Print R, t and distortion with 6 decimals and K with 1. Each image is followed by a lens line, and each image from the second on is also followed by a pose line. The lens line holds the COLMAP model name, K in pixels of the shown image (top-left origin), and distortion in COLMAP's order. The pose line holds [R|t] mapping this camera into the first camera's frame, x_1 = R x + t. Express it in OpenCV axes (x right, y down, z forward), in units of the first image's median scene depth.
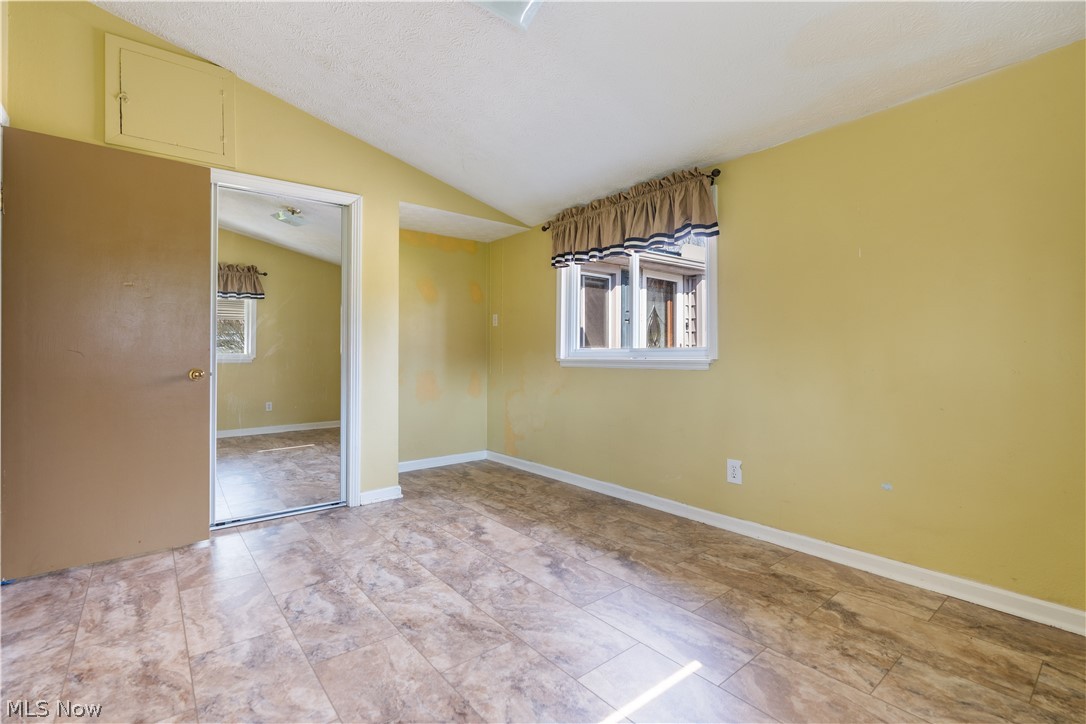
lens RADIAL K [[486.3, 0, 541.8], [0, 486.3, 355.4], [0, 0, 1]] dist [-0.006271, 0.002981]
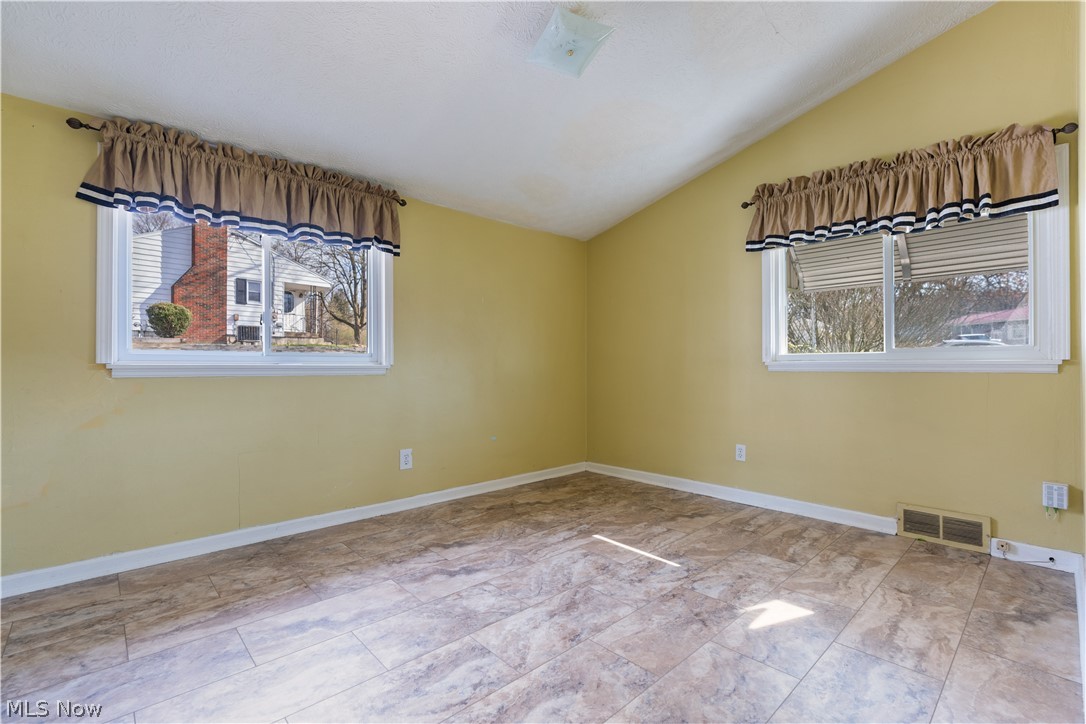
lens RADIAL K [[486.3, 0, 542.1], [0, 486.3, 366.1], [0, 0, 1]] dist [-0.006271, 0.002981]
pose [[-0.061666, 0.003983, 0.998089, -0.930590], [-0.001065, 0.999991, -0.004056, 0.017768], [-0.998096, -0.001313, -0.061661, 0.847582]]
